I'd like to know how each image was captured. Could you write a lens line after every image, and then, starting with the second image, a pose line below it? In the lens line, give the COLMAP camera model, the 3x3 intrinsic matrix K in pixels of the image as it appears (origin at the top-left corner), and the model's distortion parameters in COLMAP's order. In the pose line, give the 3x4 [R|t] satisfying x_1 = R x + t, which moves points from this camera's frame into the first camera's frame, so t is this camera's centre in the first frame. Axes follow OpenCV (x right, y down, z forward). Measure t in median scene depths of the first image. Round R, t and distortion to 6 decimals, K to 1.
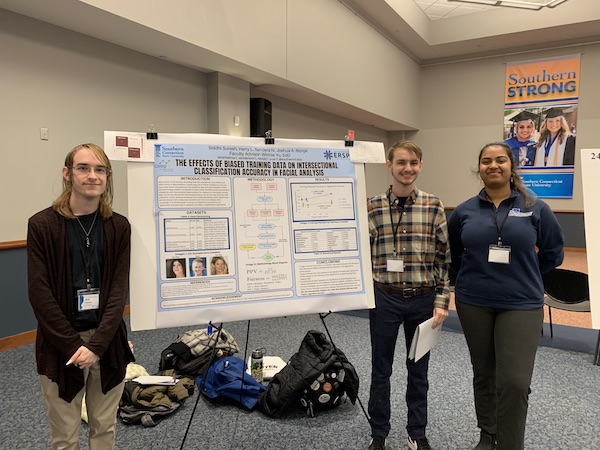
lens RADIAL K [[461.7, 0, 300.0], [0, 461.7, 225.0], [0, 0, 1]] dist [0.062926, -0.127250]
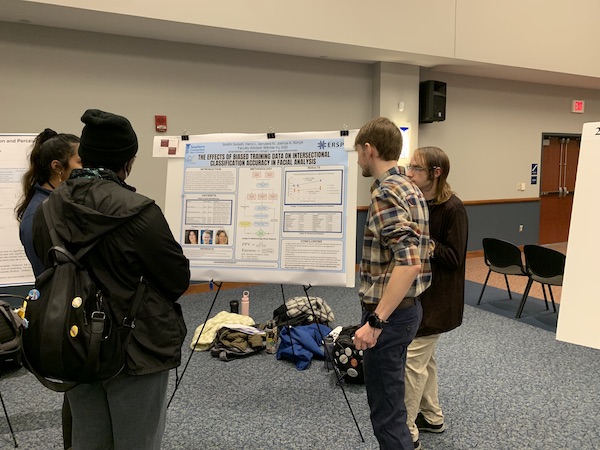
lens RADIAL K [[461.7, 0, 300.0], [0, 461.7, 225.0], [0, 0, 1]] dist [0.062926, -0.127250]
pose [[0.843994, 0.048963, -0.534112, 0.648306], [-0.030155, 0.998581, 0.043891, -0.008321], [0.535504, -0.020938, 0.844273, 0.037835]]
